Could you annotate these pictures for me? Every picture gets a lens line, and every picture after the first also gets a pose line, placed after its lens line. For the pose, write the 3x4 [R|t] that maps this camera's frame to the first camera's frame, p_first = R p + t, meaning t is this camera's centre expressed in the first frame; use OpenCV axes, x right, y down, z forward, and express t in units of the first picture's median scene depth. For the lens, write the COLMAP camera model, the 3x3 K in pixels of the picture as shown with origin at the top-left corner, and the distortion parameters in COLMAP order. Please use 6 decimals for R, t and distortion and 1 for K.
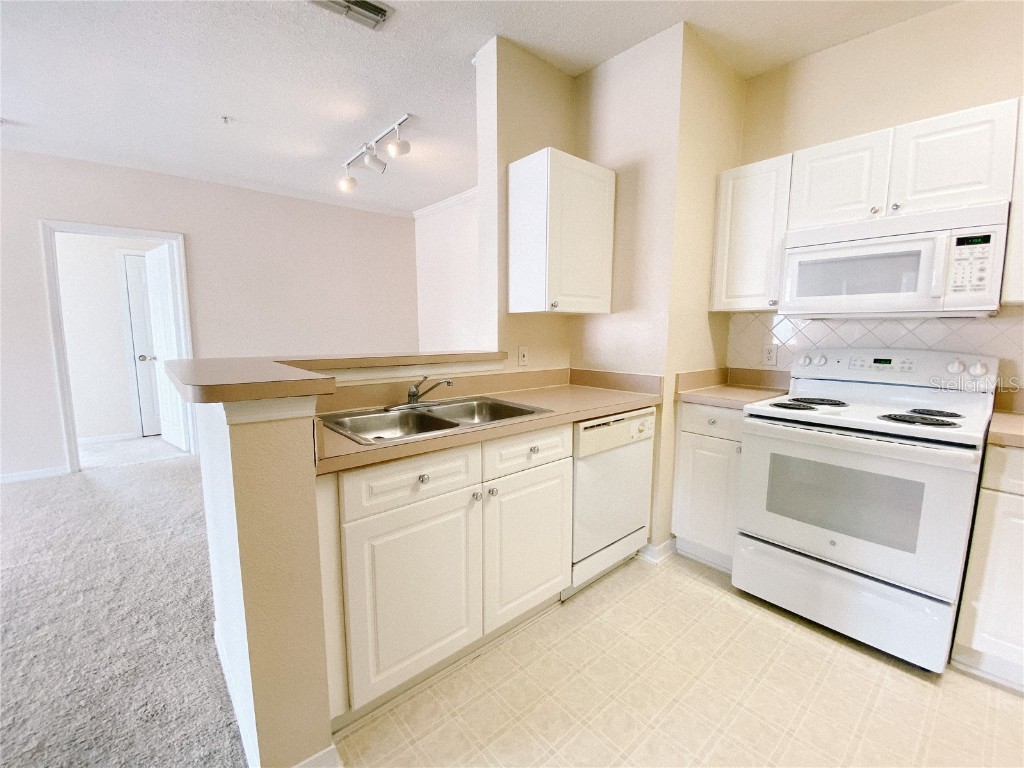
lens RADIAL K [[438.2, 0, 510.3], [0, 438.2, 385.3], [0, 0, 1]] dist [-0.001459, -0.000172]
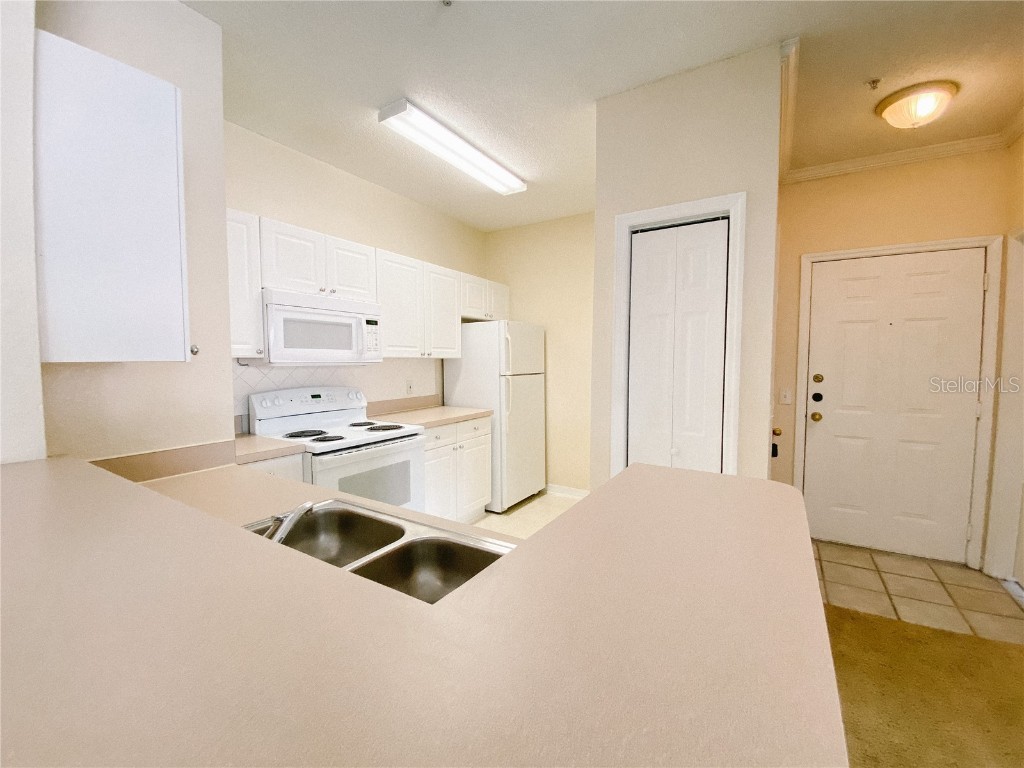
lens RADIAL K [[413.6, 0, 521.7], [0, 413.6, 389.3], [0, 0, 1]] dist [-0.016276, -0.001463]
pose [[-0.311085, -0.070754, 0.947745, -0.644515], [0.125145, 0.985492, 0.114649, -0.162711], [-0.942107, 0.154271, -0.297717, 0.865809]]
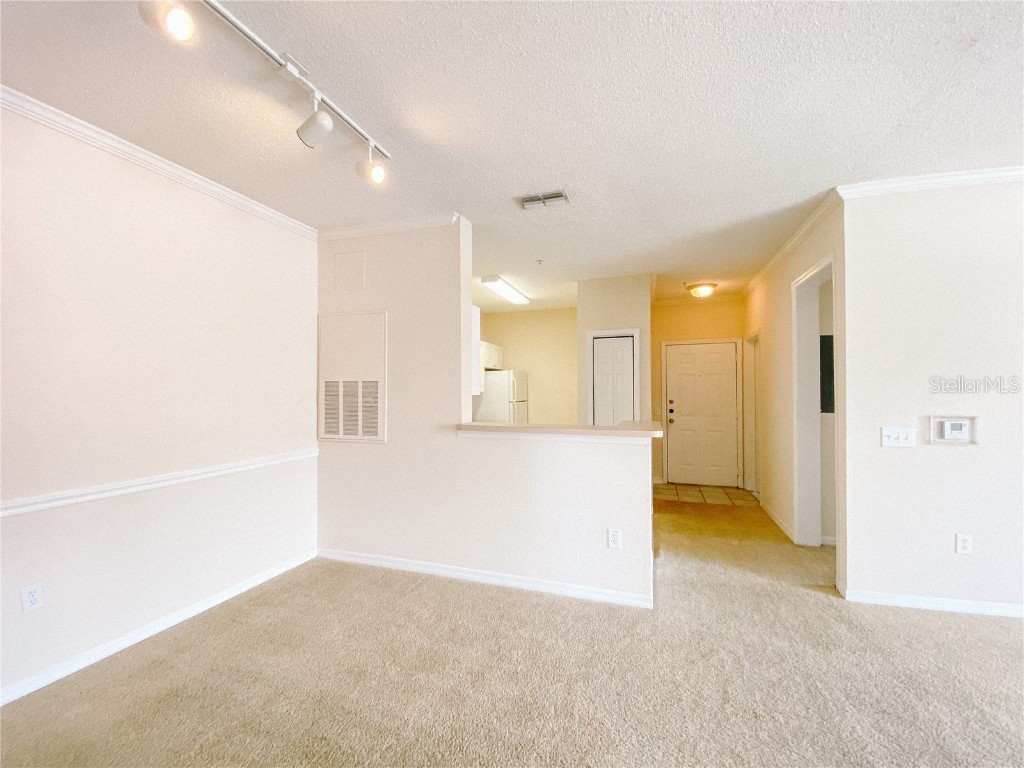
lens RADIAL K [[387.3, 0, 516.7], [0, 387.3, 383.8], [0, 0, 1]] dist [-0.000141, -0.000165]
pose [[-0.512111, 0.006112, 0.858897, -1.533750], [0.111649, 0.991964, 0.059511, -0.345964], [-0.851632, 0.126372, -0.508679, 1.927985]]
